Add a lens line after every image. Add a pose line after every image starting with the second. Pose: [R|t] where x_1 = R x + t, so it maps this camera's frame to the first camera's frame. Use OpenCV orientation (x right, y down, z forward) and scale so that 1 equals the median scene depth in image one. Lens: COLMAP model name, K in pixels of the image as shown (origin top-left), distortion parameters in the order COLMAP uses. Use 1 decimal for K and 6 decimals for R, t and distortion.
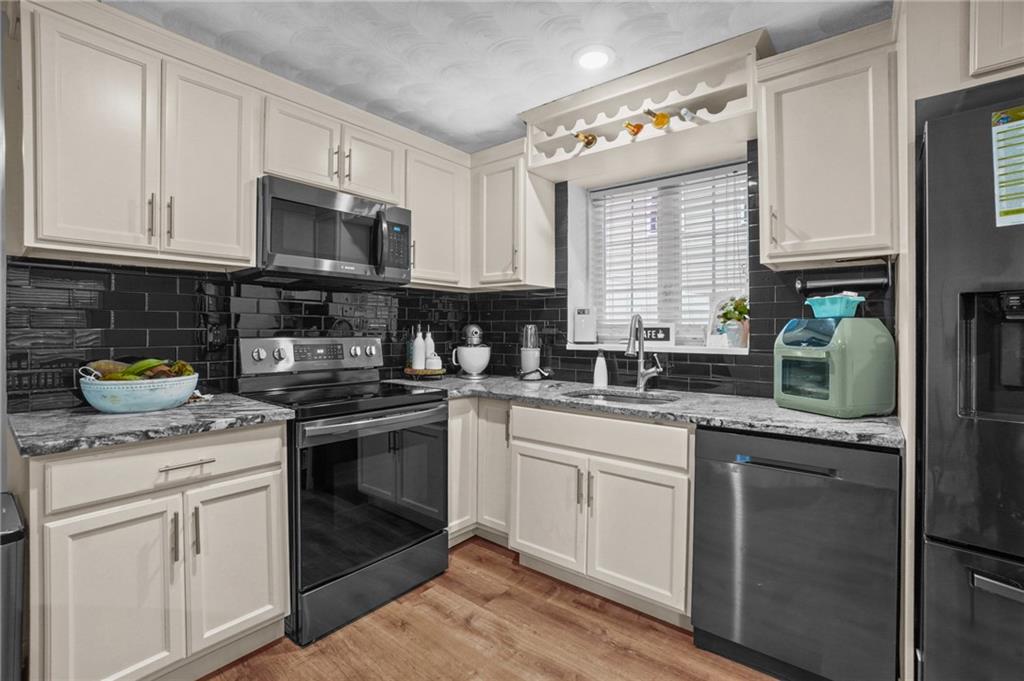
lens RADIAL K [[459.4, 0, 512.7], [0, 459.4, 330.5], [0, 0, 1]] dist [-0.058789, 0.020577]
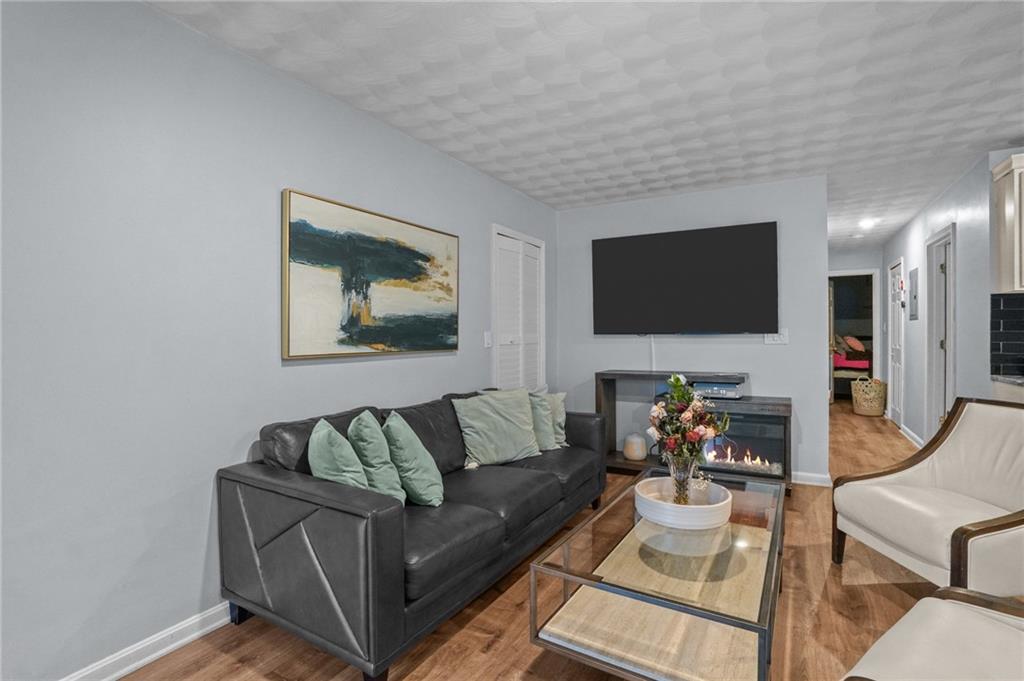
lens RADIAL K [[476.3, 0, 512.0], [0, 476.3, 340.5], [0, 0, 1]] dist [-0.066365, 0.023959]
pose [[0.151025, 0.015005, -0.988416, 0.342890], [0.001809, 0.999879, 0.015455, 0.001149], [0.988528, -0.004122, 0.150980, -0.895228]]
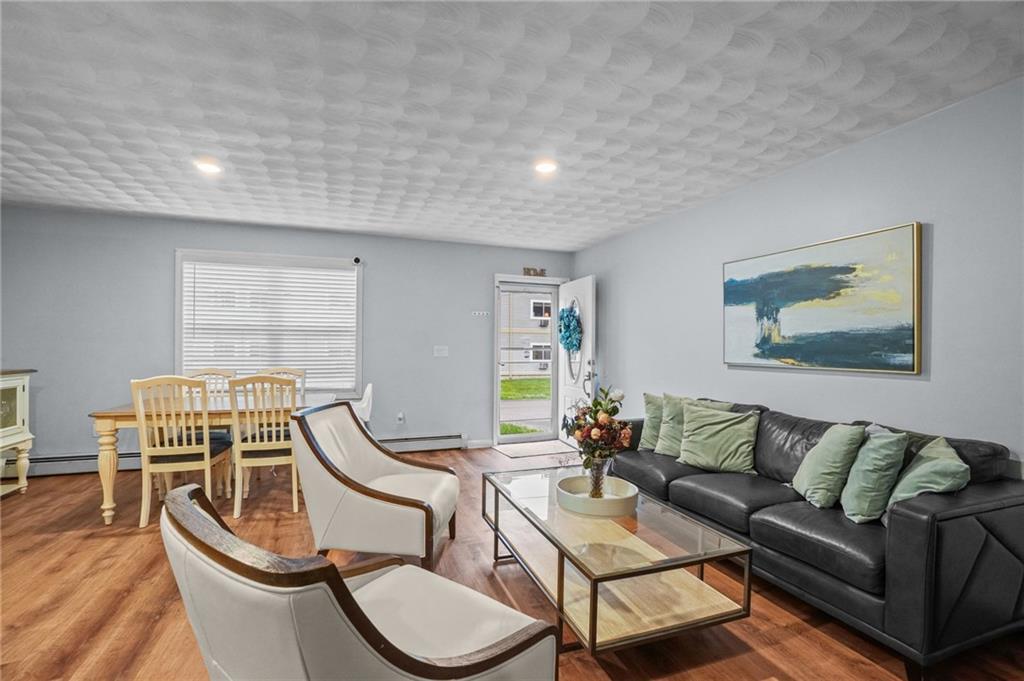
lens RADIAL K [[454.5, 0, 508.5], [0, 454.5, 353.0], [0, 0, 1]] dist [-0.059654, 0.021491]
pose [[-0.859590, -0.011833, 0.510847, -0.744874], [-0.006122, 0.999899, 0.012859, -0.001261], [-0.510948, 0.007926, -0.859575, 0.399753]]
